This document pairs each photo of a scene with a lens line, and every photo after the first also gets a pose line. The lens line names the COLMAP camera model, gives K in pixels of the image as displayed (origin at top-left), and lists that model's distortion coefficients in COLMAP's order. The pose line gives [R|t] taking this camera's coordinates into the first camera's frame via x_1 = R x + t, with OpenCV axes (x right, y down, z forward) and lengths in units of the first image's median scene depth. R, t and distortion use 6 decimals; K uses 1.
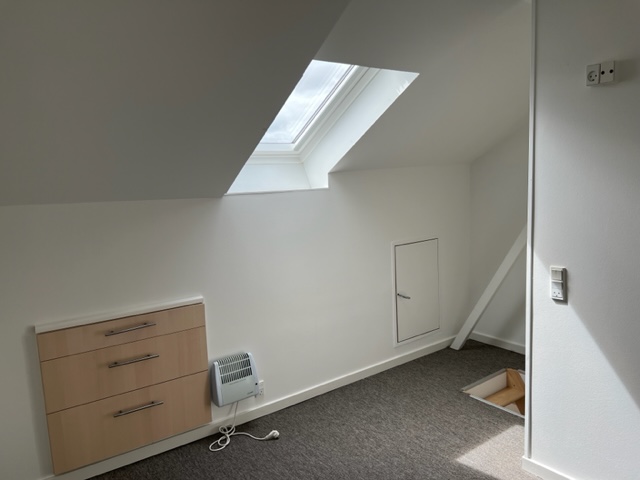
lens RADIAL K [[482.4, 0, 318.7], [0, 482.4, 246.4], [0, 0, 1]] dist [0.070351, -0.095202]
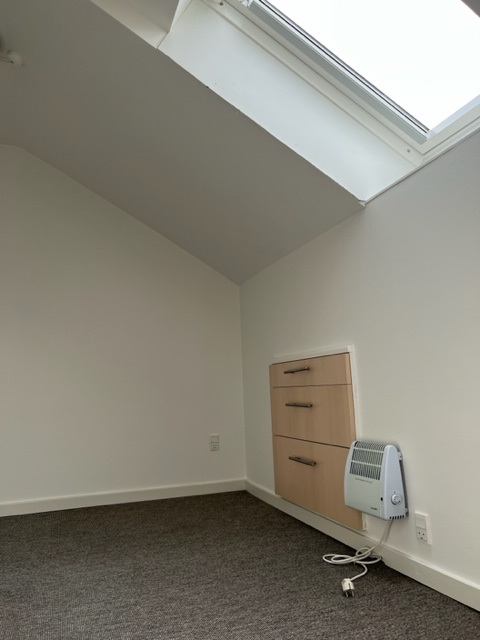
lens RADIAL K [[482.4, 0, 238.4], [0, 482.4, 328.9], [0, 0, 1]] dist [0.070351, -0.095202]
pose [[-0.258619, -0.069737, -0.963459, 0.524503], [-0.084404, 0.995207, -0.049379, 0.133034], [0.962285, 0.068550, -0.263266, 1.042521]]
